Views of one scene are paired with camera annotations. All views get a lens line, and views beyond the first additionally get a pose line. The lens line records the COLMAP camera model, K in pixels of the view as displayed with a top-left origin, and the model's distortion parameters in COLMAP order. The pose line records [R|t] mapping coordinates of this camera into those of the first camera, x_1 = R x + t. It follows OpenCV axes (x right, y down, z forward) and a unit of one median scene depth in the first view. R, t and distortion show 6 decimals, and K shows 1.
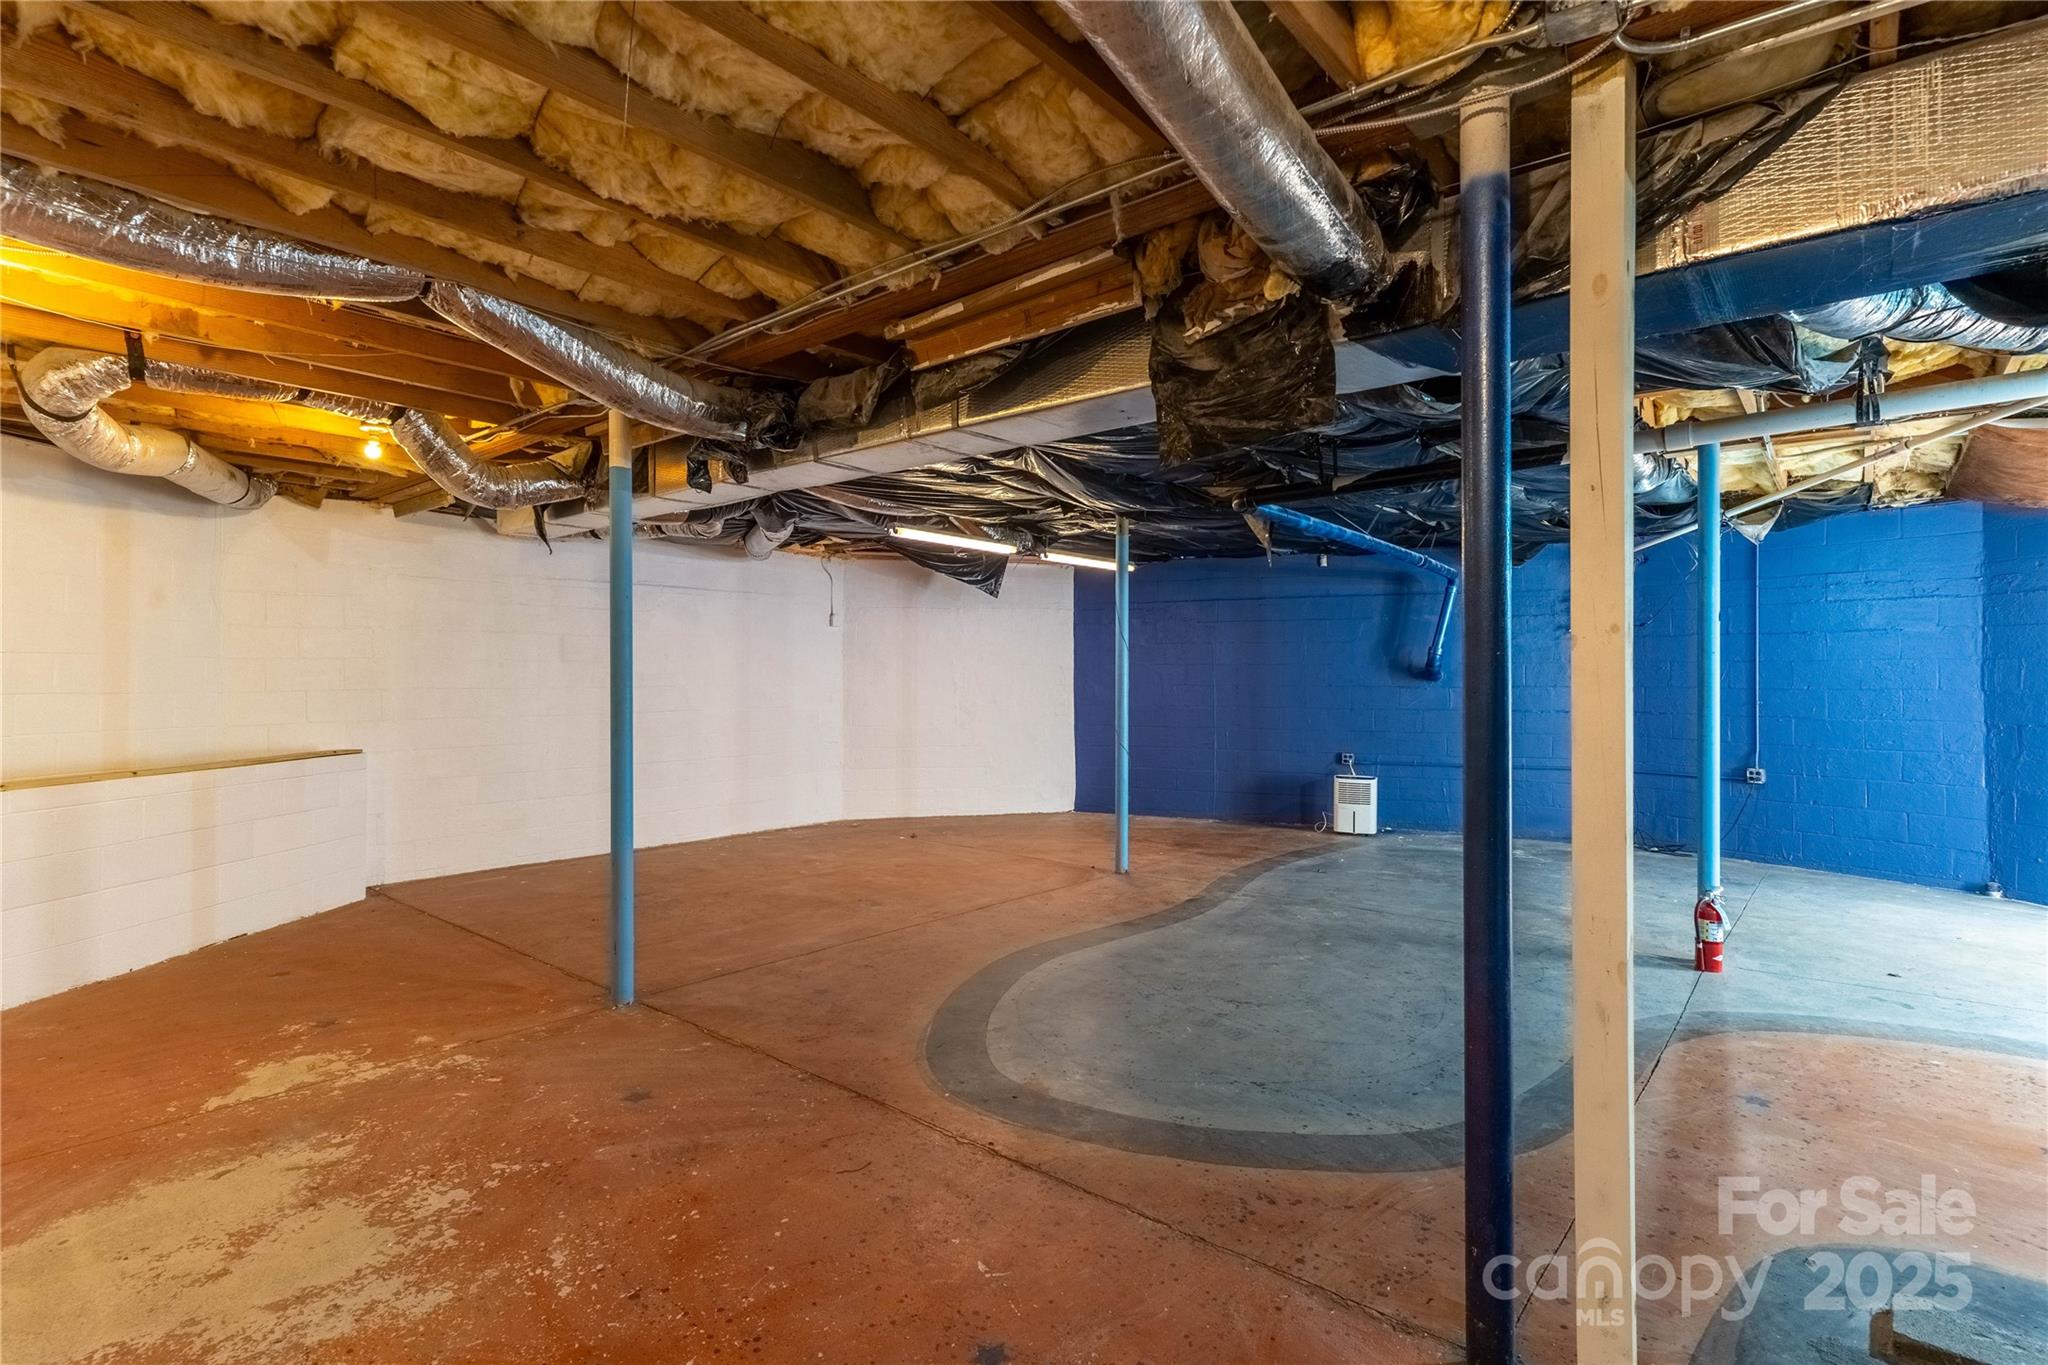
lens RADIAL K [[982.6, 0, 1030.1], [0, 982.6, 673.3], [0, 0, 1]] dist [0.000796, -0.000865]
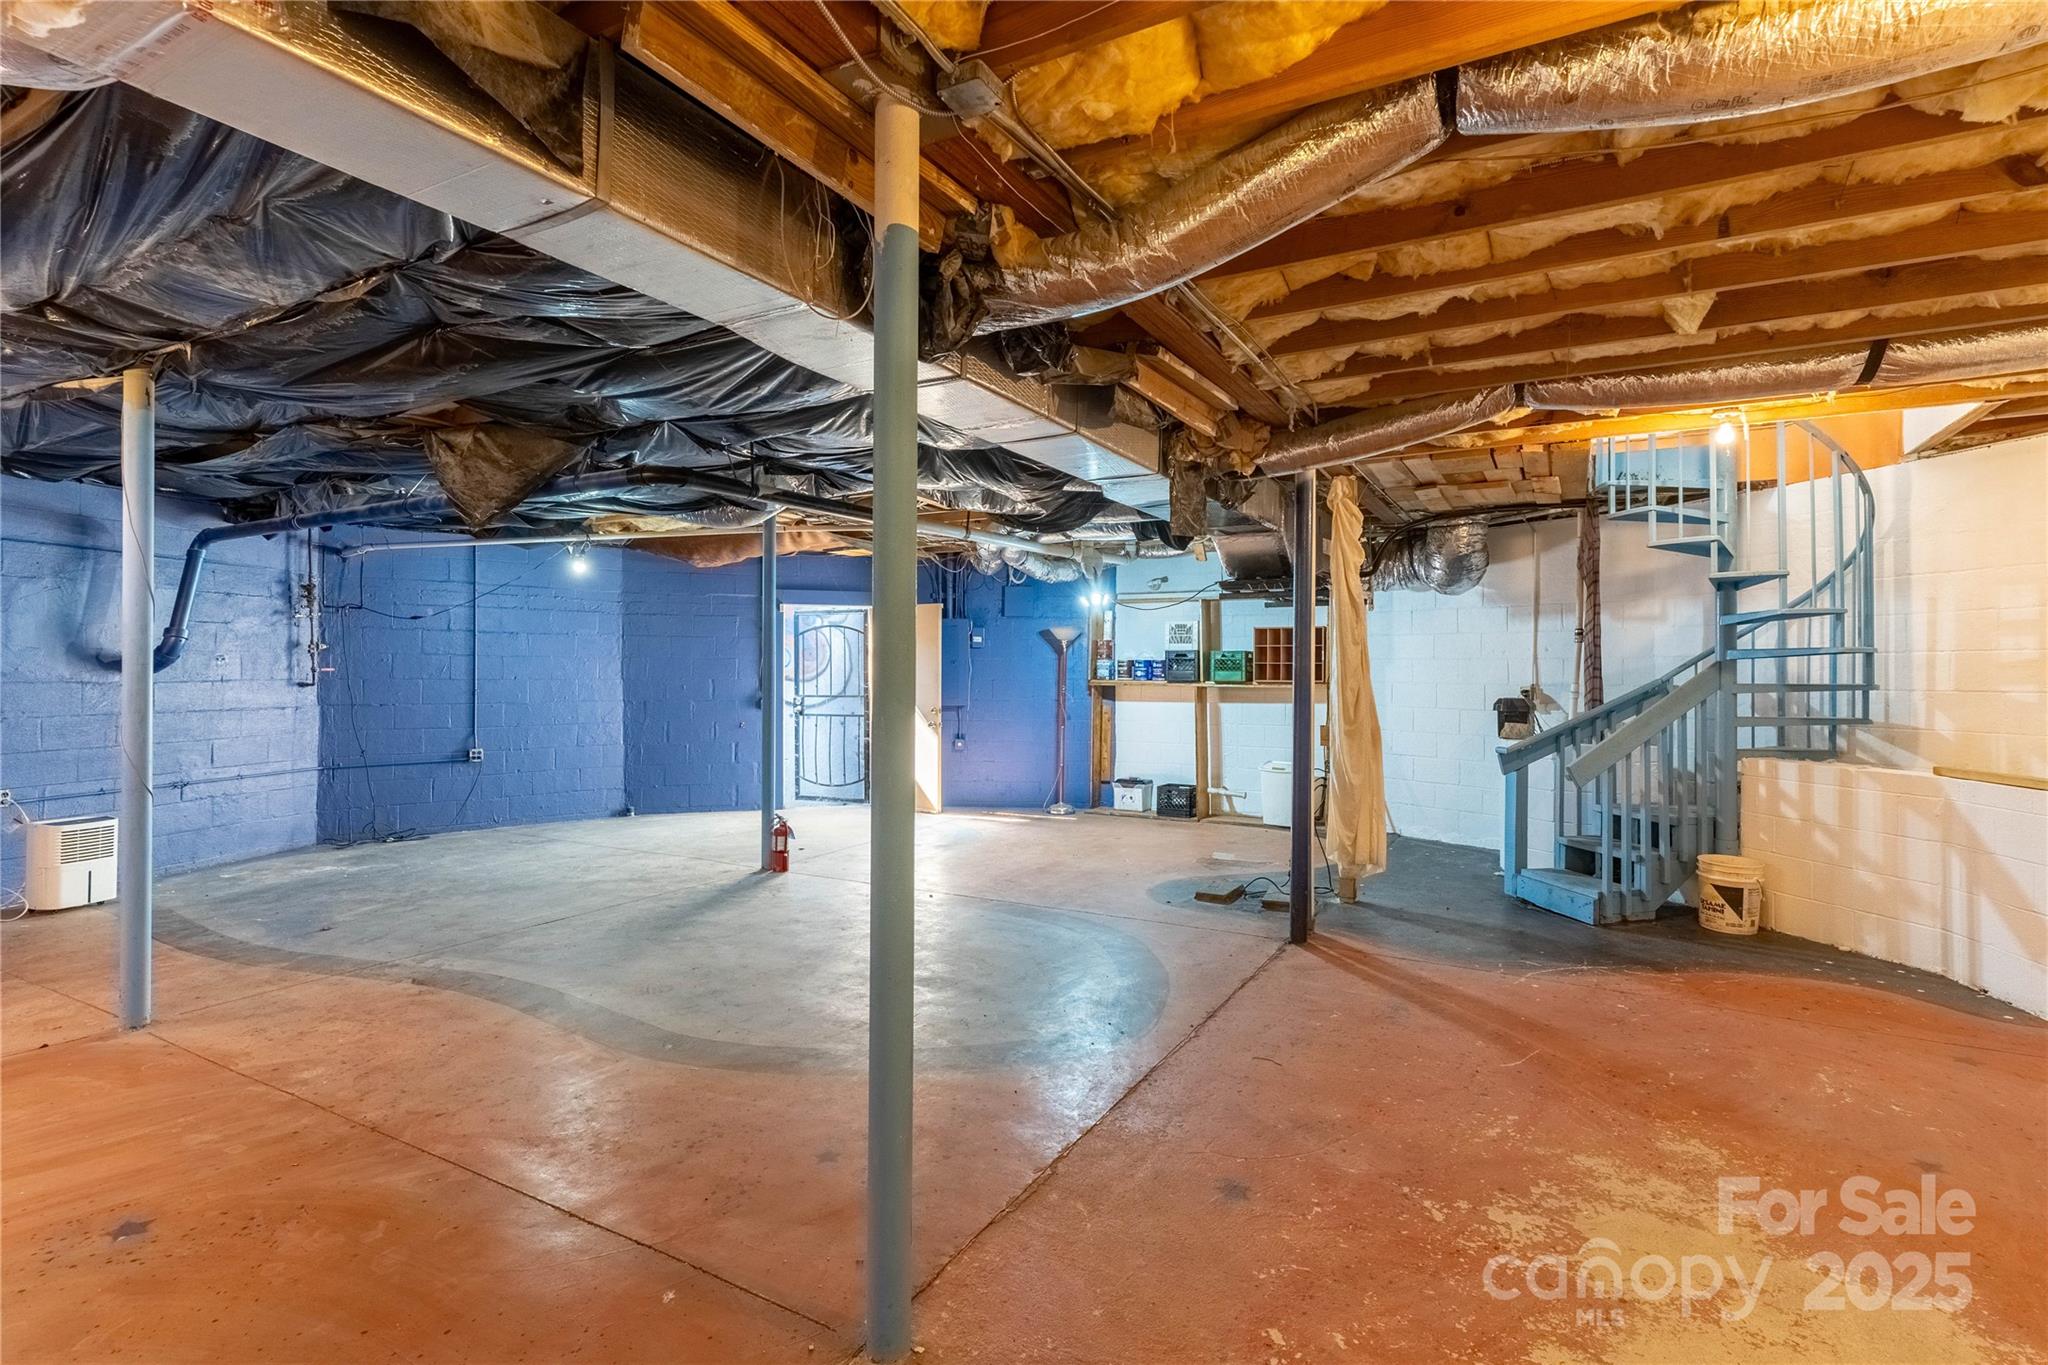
lens RADIAL K [[982.6, 0, 1030.1], [0, 982.6, 673.3], [0, 0, 1]] dist [0.000796, -0.000865]
pose [[-0.193470, -0.004043, 0.981098, -1.405097], [-0.005555, 0.999980, 0.003026, 0.005201], [-0.981091, -0.004865, -0.193488, 1.606565]]
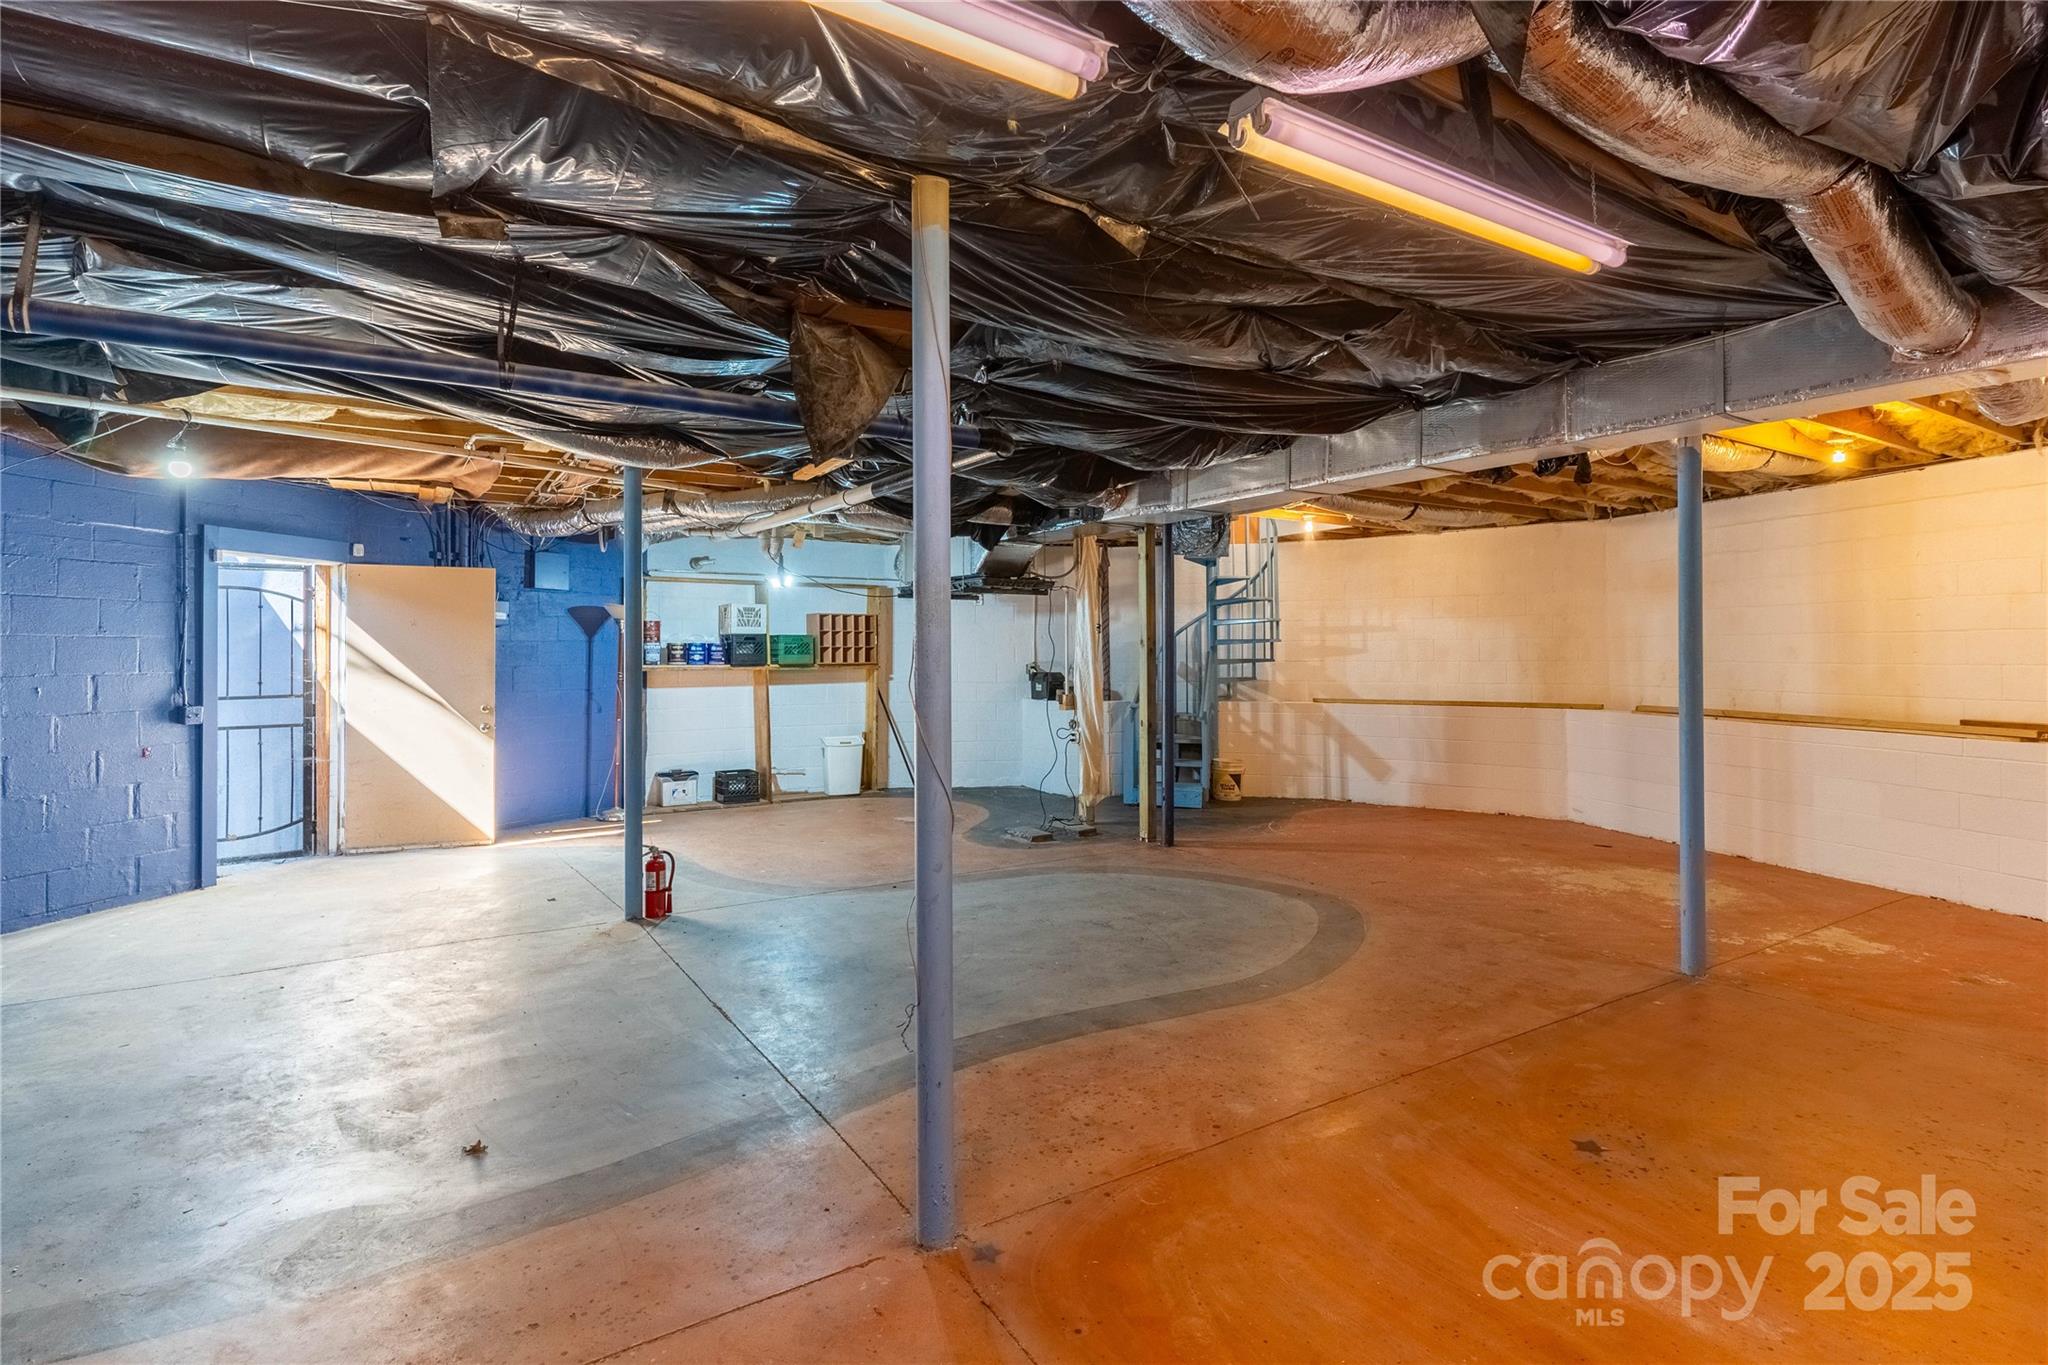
lens RADIAL K [[1010.6, 0, 1018.2], [0, 1010.6, 642.3], [0, 0, 1]] dist [0.001918, 0.000045]
pose [[-0.955807, 0.005597, 0.293941, -0.087222], [0.002490, 0.999937, -0.010943, 0.002218], [-0.293984, -0.009728, -0.955761, 3.463119]]
